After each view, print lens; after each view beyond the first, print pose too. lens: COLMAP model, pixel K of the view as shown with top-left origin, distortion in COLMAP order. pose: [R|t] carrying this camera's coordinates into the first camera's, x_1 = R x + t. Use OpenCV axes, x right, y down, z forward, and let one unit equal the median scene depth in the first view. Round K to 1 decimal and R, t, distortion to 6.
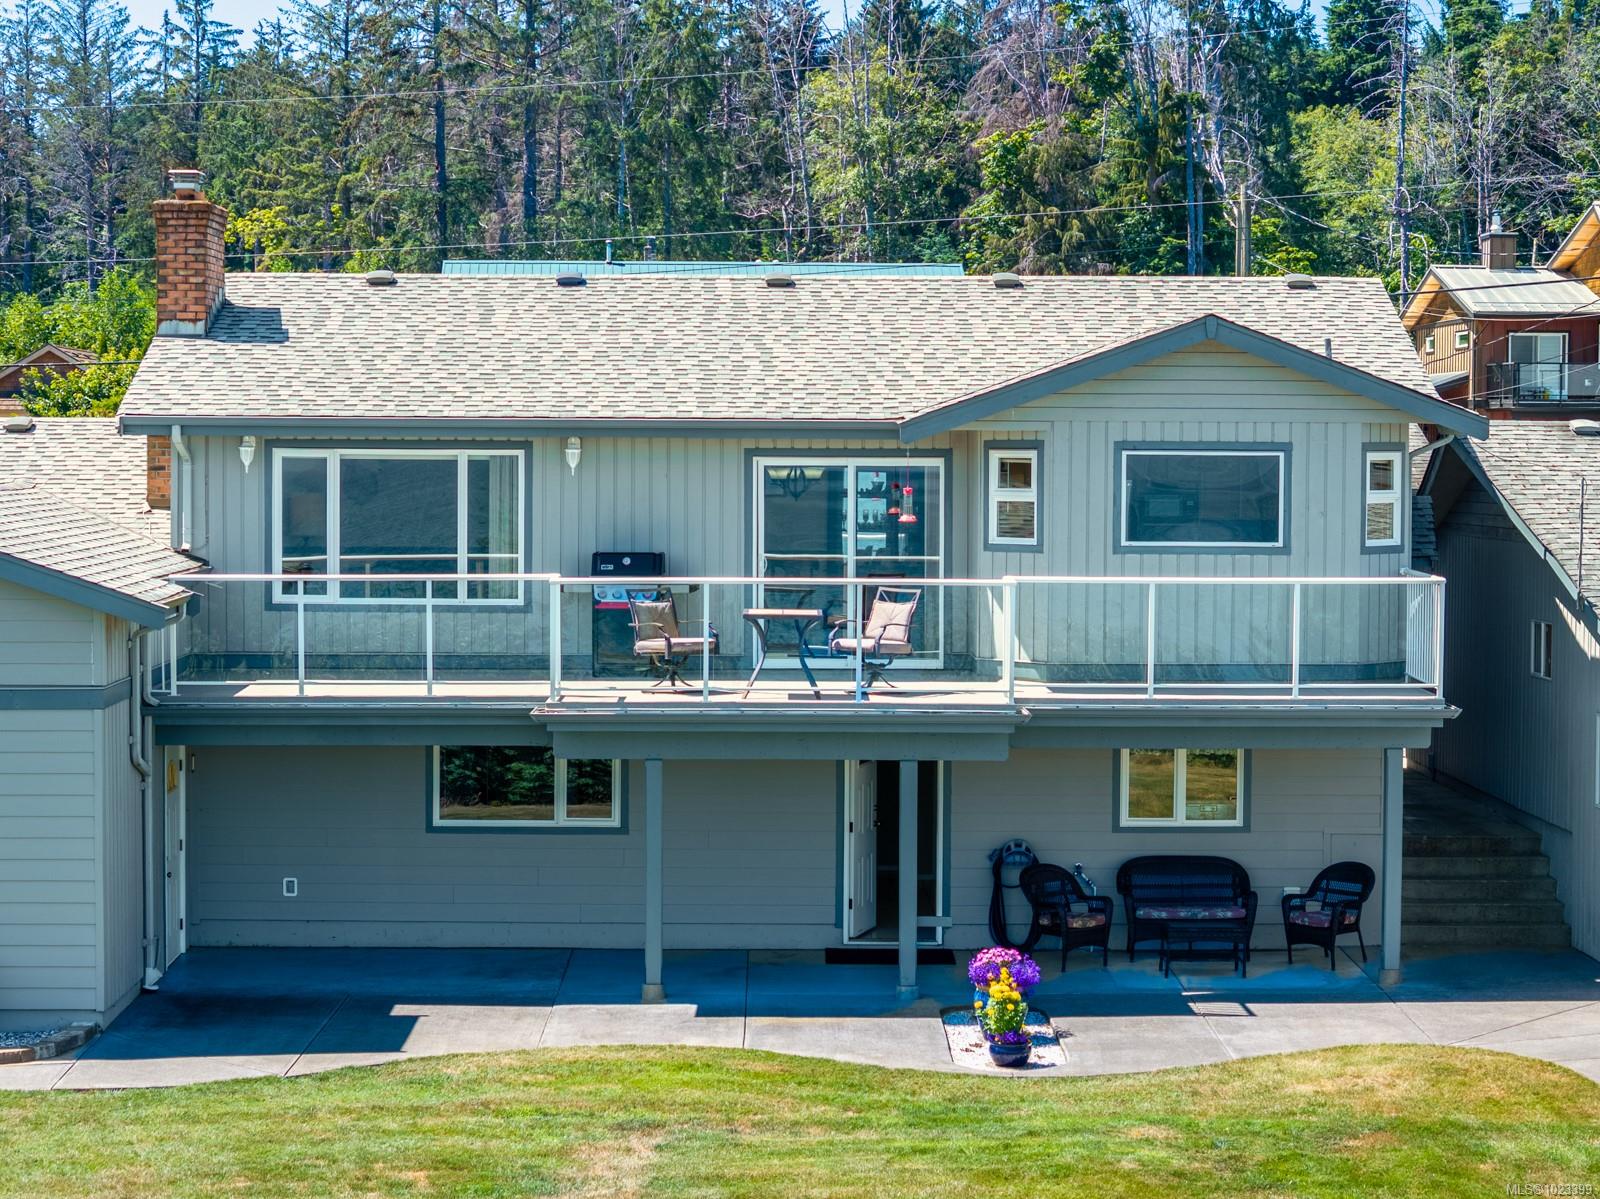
lens RADIAL K [[3270.5, 0, 800.0], [0, 3270.5, 599.5], [0, 0, 1]] dist [-0.080115, 0.205390]
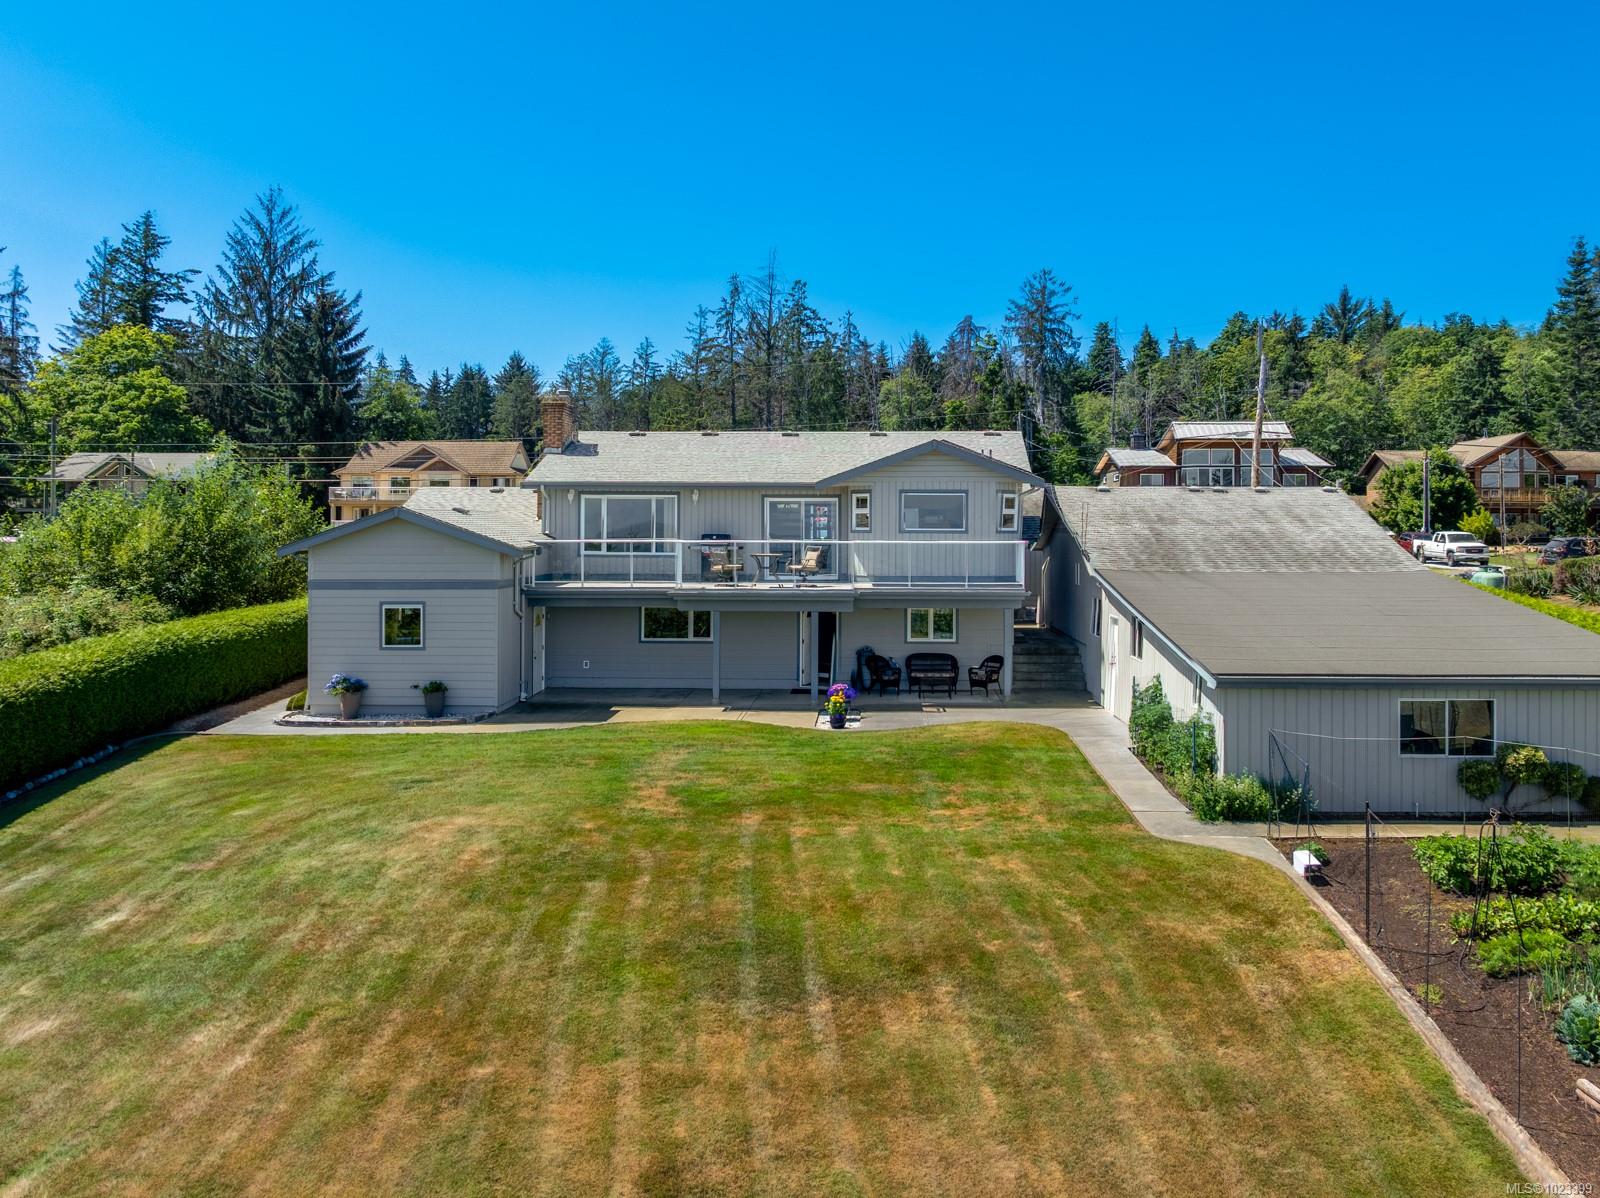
lens RADIAL K [[1282.6, 0, 847.6], [0, 1282.6, 543.3], [0, 0, 1]] dist [-0.023086, -0.002118]
pose [[0.999262, 0.000053, -0.038420, 0.092588], [-0.001508, 0.999282, -0.037851, 0.031591], [0.038390, 0.037881, 0.998545, -0.007563]]
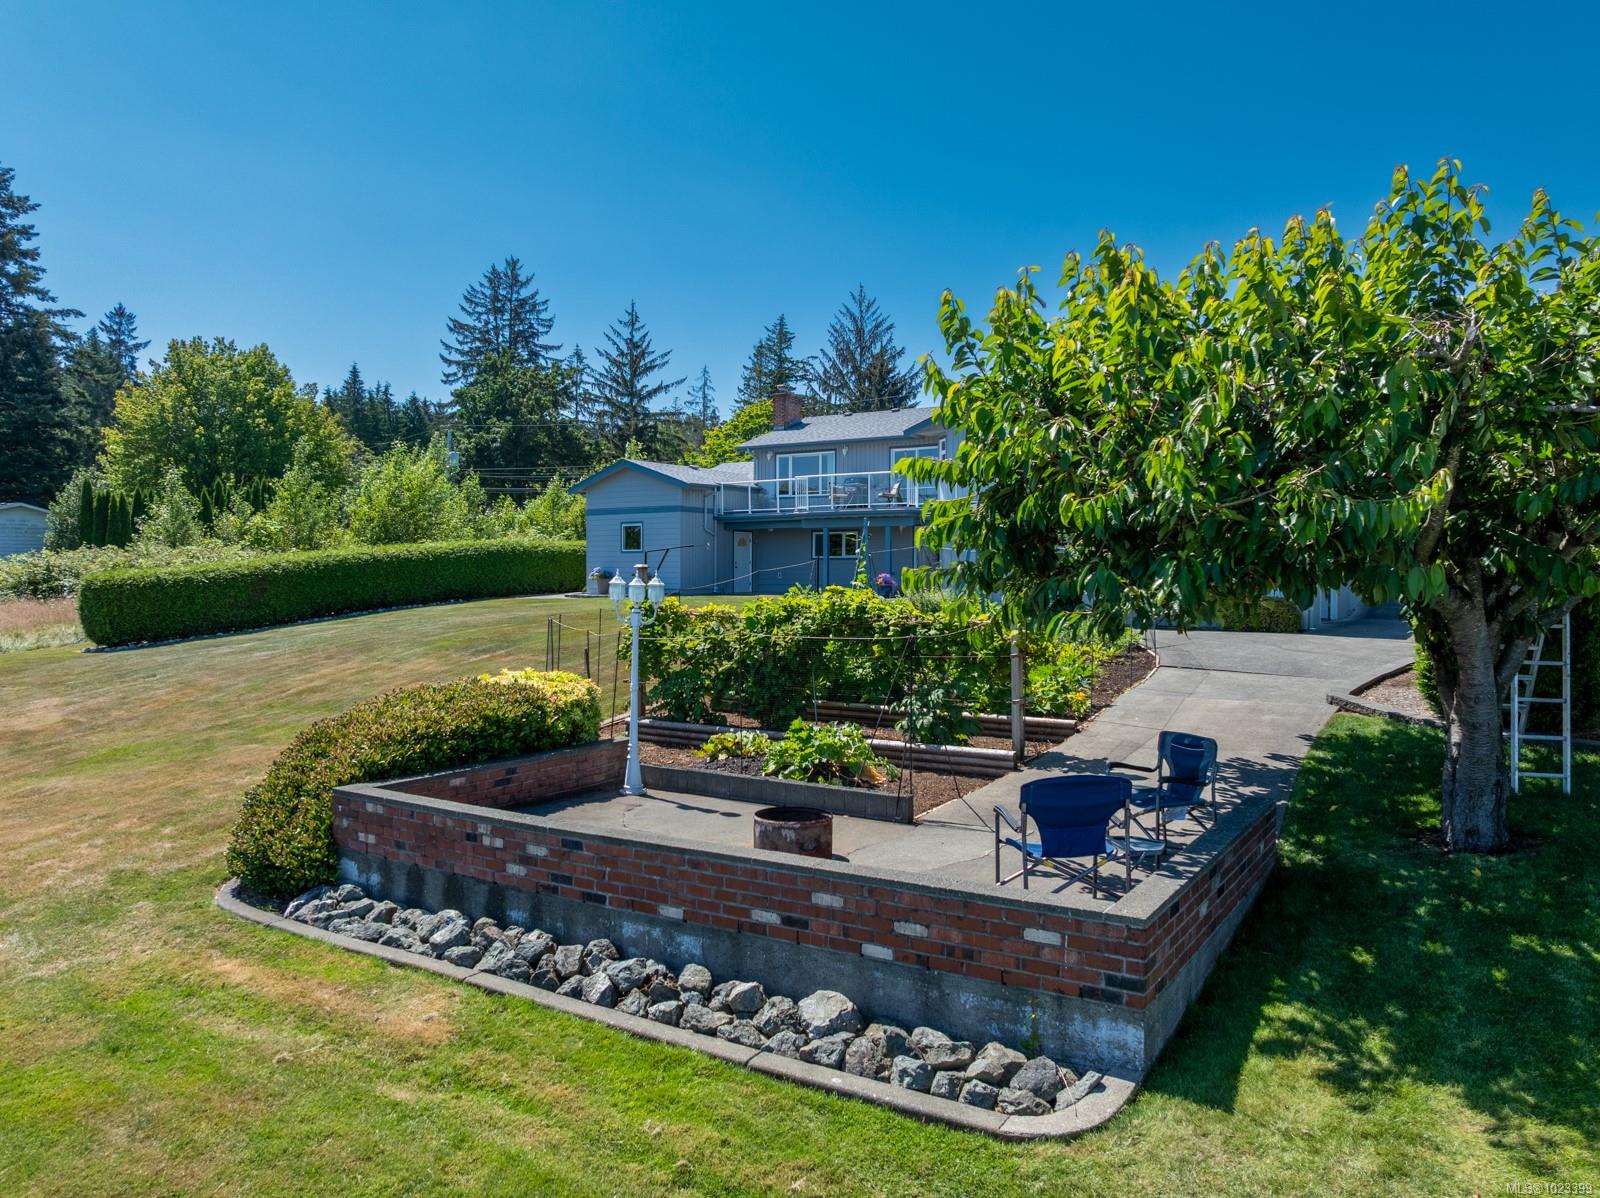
lens RADIAL K [[1150.5, 0, 807.5], [0, 1150.5, 599.1], [0, 0, 1]] dist [-0.036555, 0.000657]
pose [[0.830838, 0.010832, -0.556408, 0.603378], [-0.026593, 0.999441, -0.020252, 0.144955], [0.555878, 0.031622, 0.830662, -0.051342]]
